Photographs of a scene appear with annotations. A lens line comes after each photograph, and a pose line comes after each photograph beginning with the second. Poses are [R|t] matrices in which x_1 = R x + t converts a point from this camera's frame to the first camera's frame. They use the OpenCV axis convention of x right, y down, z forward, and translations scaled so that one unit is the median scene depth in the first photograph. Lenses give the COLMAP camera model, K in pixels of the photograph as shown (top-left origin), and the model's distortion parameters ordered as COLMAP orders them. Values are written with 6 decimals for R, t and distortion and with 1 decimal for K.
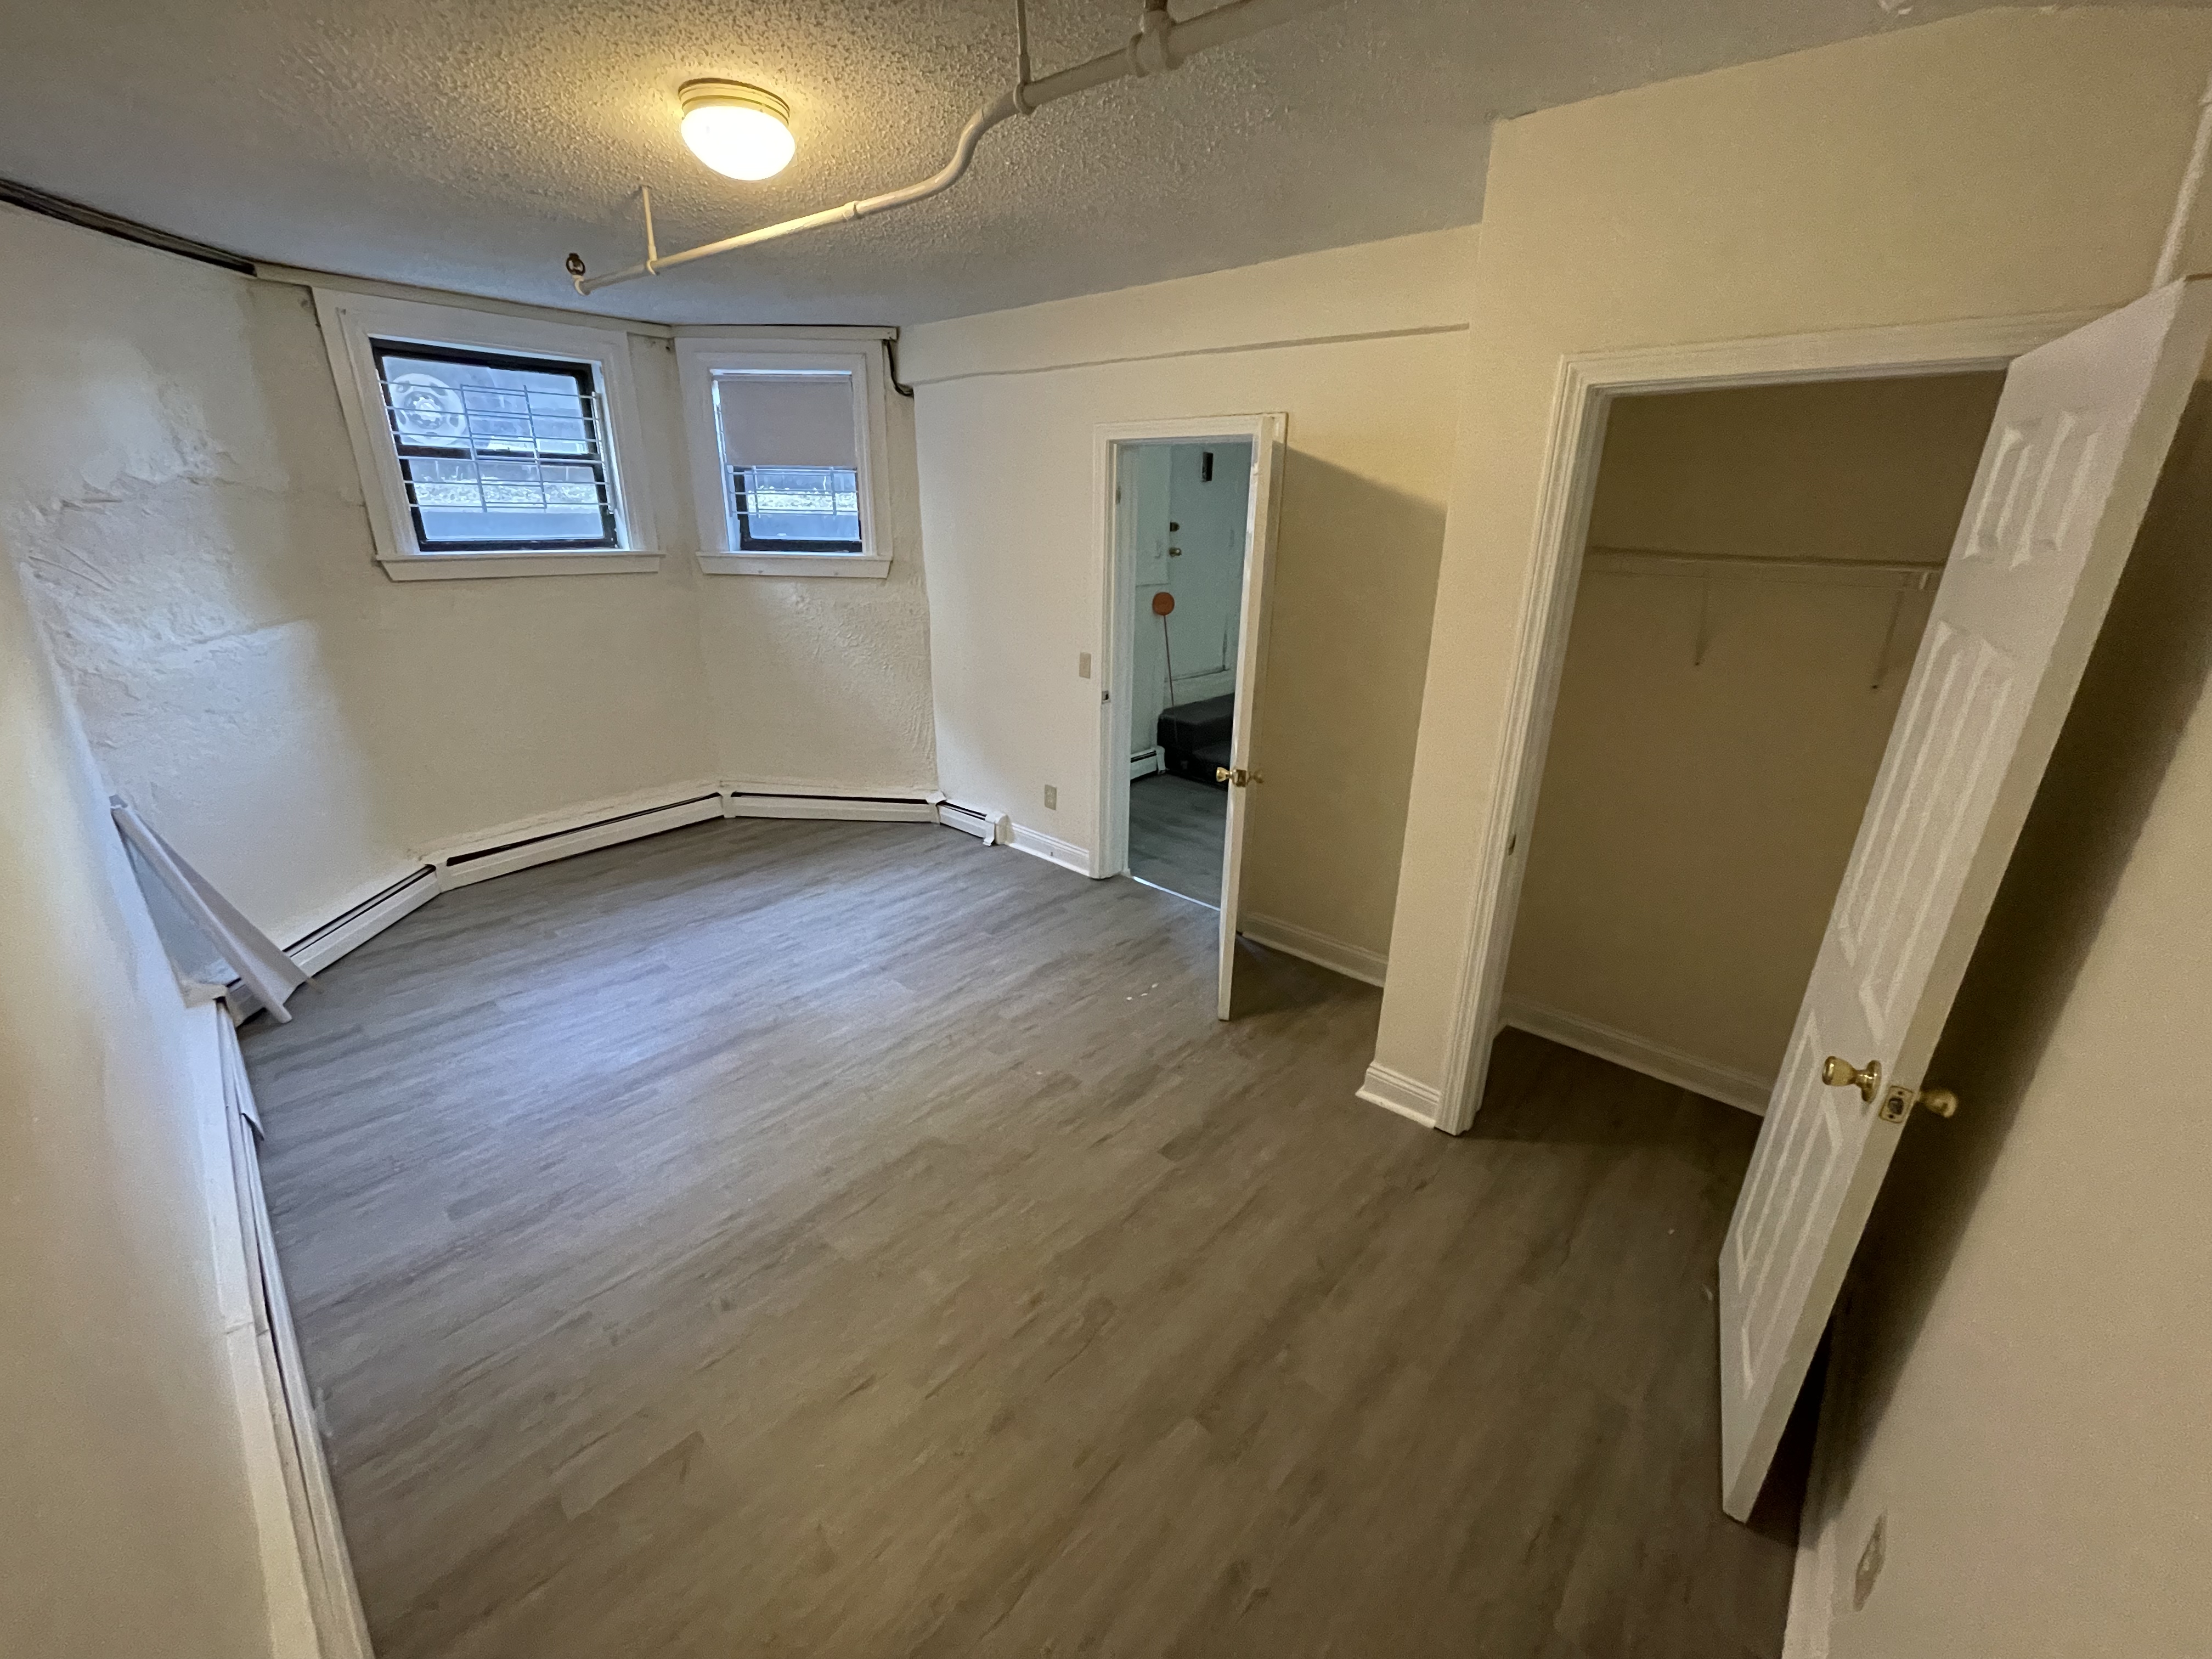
lens RADIAL K [[899.2, 0, 1102.0], [0, 899.2, 830.8], [0, 0, 1]] dist [0.001225, 0.000298]
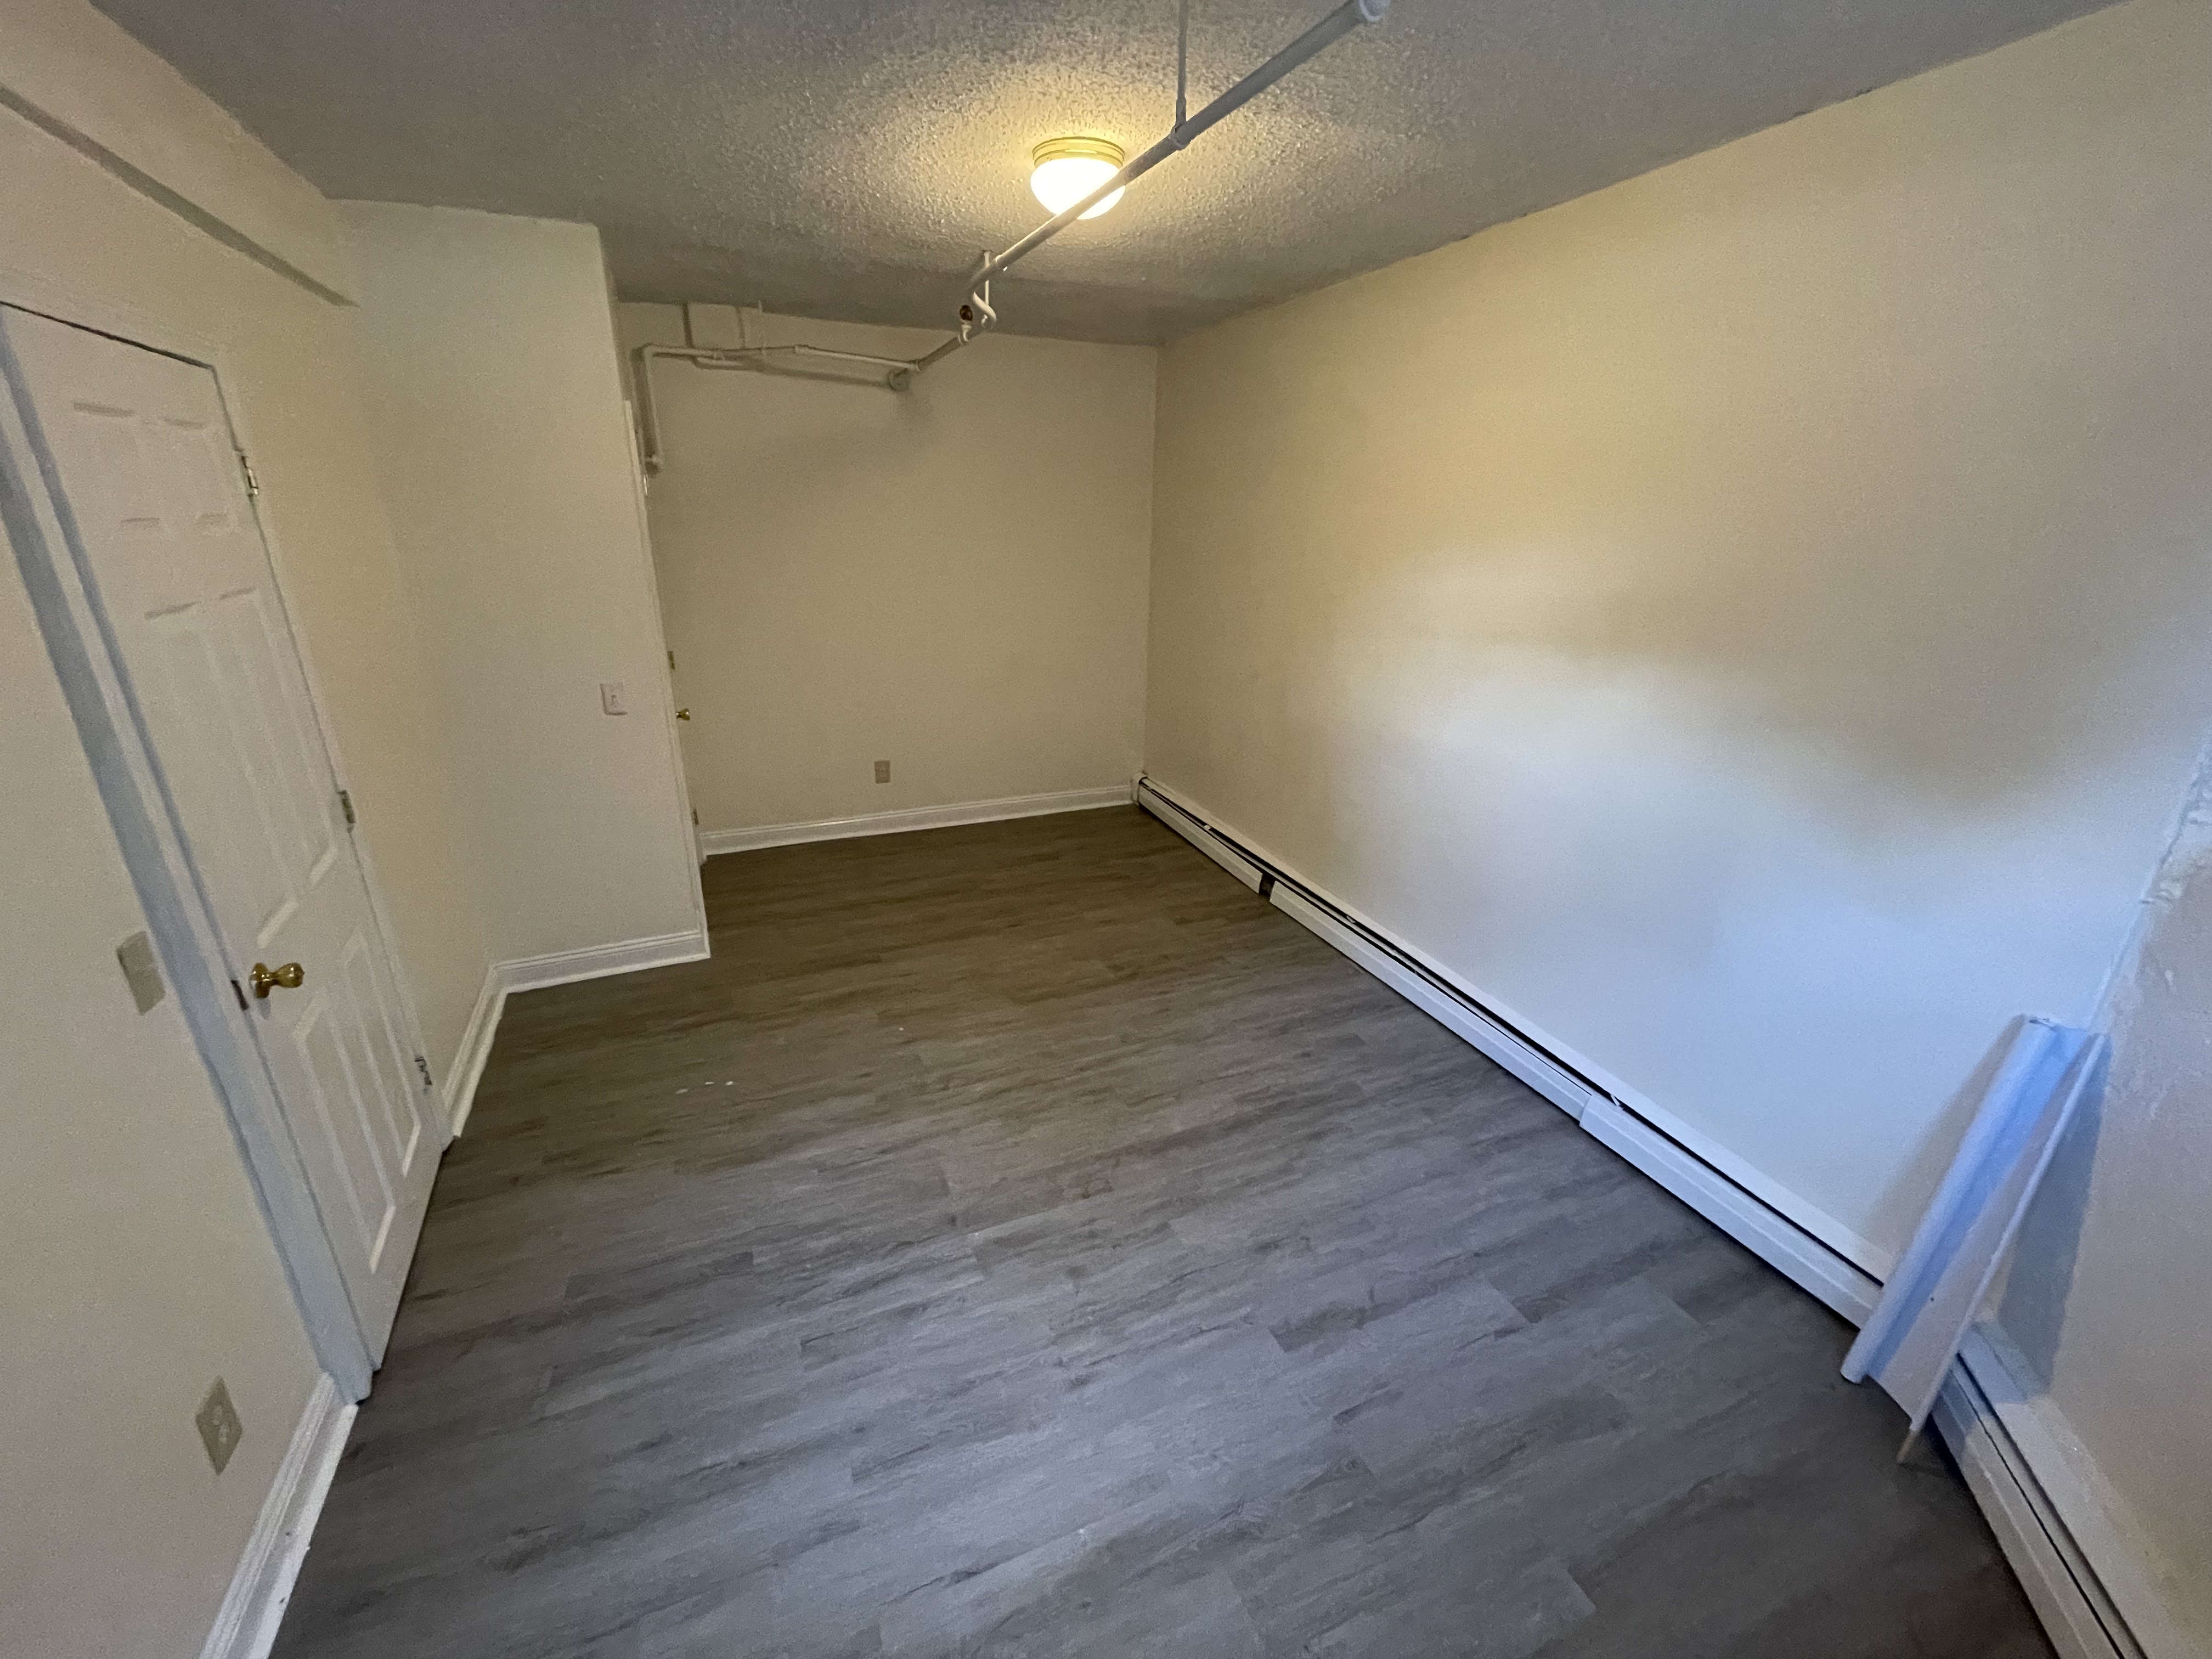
lens RADIAL K [[899.2, 0, 1104.0], [0, 899.2, 828.4], [0, 0, 1]] dist [0.001225, 0.000298]
pose [[-0.912061, -0.164077, 0.375796, -0.661281], [0.118226, 0.772317, 0.624139, -0.563221], [-0.392641, 0.613682, -0.685002, 1.502481]]
